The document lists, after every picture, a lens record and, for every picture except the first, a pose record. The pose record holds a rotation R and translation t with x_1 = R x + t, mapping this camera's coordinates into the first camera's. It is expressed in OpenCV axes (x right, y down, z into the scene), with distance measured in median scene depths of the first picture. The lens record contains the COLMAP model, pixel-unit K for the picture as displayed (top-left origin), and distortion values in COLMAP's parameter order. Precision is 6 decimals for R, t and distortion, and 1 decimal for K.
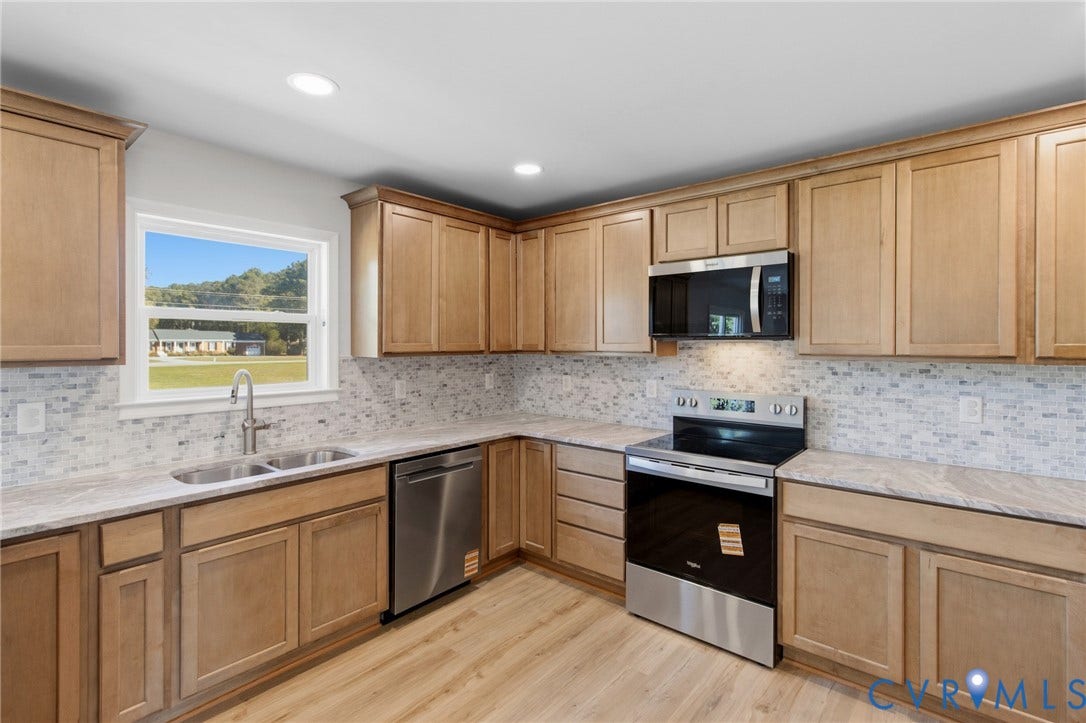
lens RADIAL K [[503.7, 0, 544.9], [0, 503.7, 344.2], [0, 0, 1]] dist [0.000760, 0.000499]
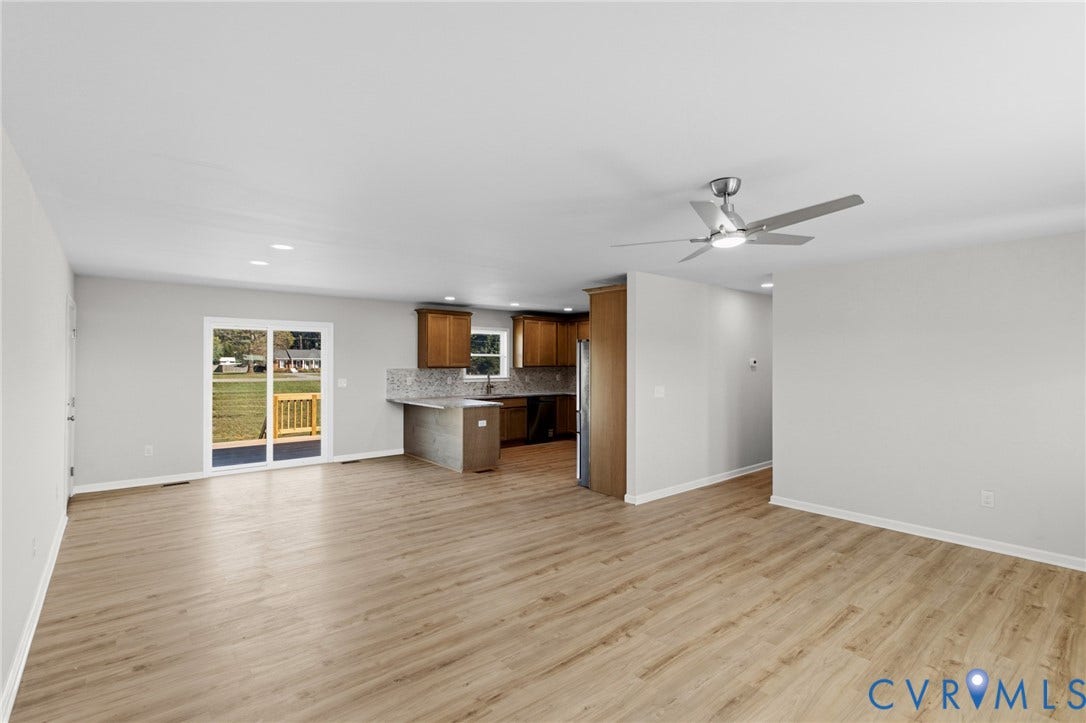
lens RADIAL K [[503.7, 0, 544.9], [0, 503.7, 344.2], [0, 0, 1]] dist [0.000760, 0.000499]
pose [[0.986444, -0.003814, -0.164056, 0.378607], [-0.002270, 0.999317, -0.036884, -0.004681], [0.164085, 0.036757, 0.985761, -2.399105]]
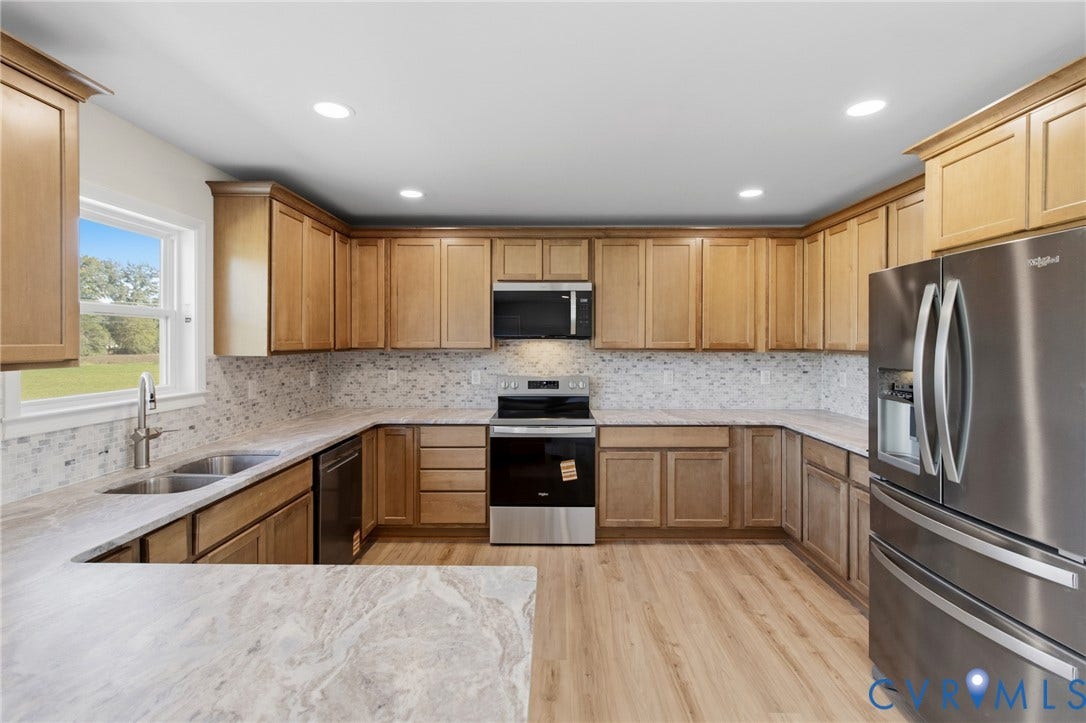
lens RADIAL K [[503.7, 0, 544.9], [0, 503.7, 344.2], [0, 0, 1]] dist [0.000760, 0.000499]
pose [[0.773705, -0.003097, 0.633538, -0.586108], [0.000249, 0.999989, 0.004584, -0.000988], [-0.633546, -0.003389, 0.773698, -0.117936]]
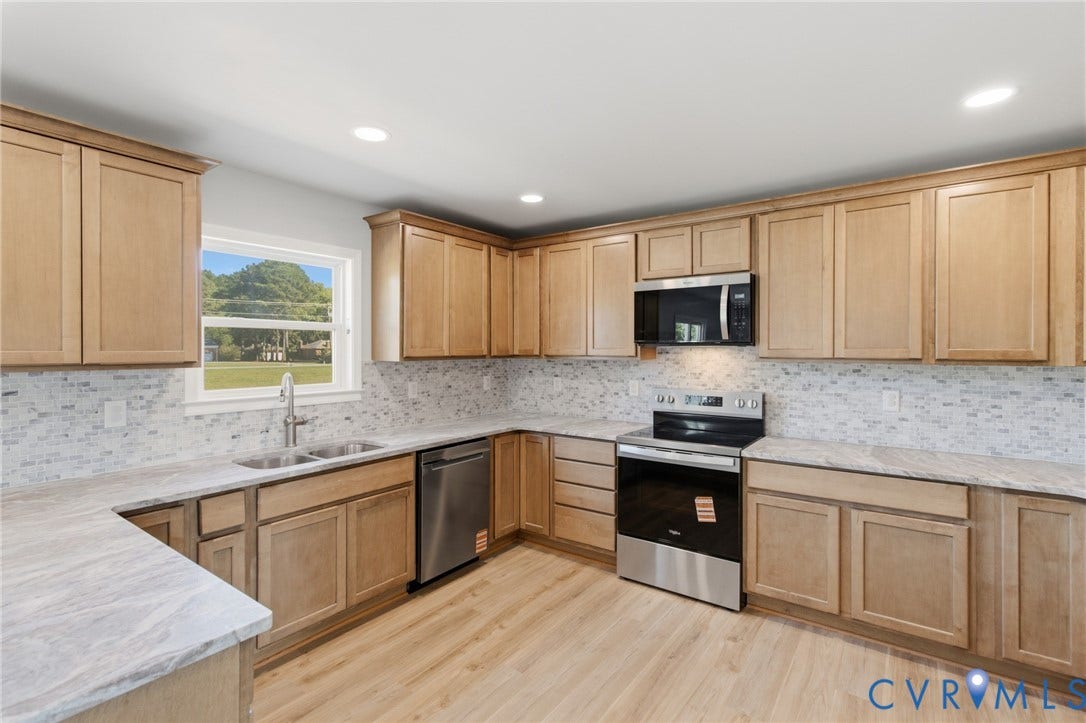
lens RADIAL K [[500.7, 0, 544.4], [0, 500.7, 349.7], [0, 0, 1]] dist [-0.000356, 0.000304]
pose [[0.997329, -0.000863, 0.073032, -0.096974], [0.000830, 1.000000, 0.000473, -0.000047], [-0.073033, -0.000411, 0.997329, -0.161819]]
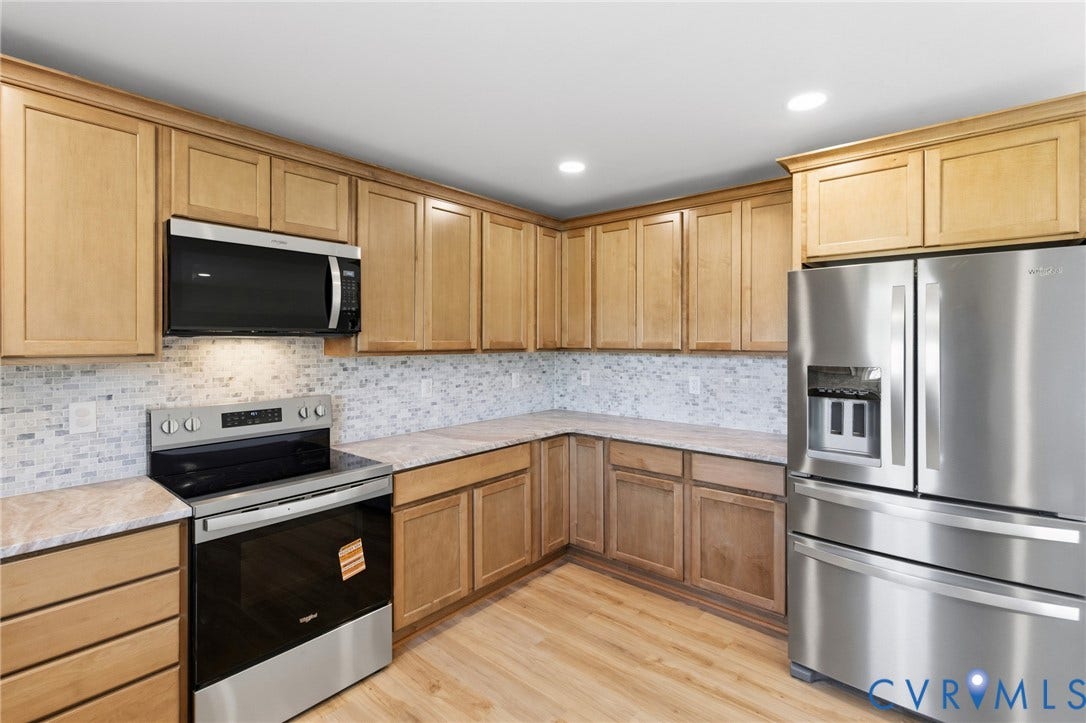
lens RADIAL K [[508.8, 0, 544.5], [0, 508.8, 341.6], [0, 0, 1]] dist [0.002685, 0.000543]
pose [[0.006989, -0.002400, 0.999973, -0.481381], [0.000876, 0.999997, 0.002394, -0.001298], [-0.999975, 0.000859, 0.006991, 0.587187]]
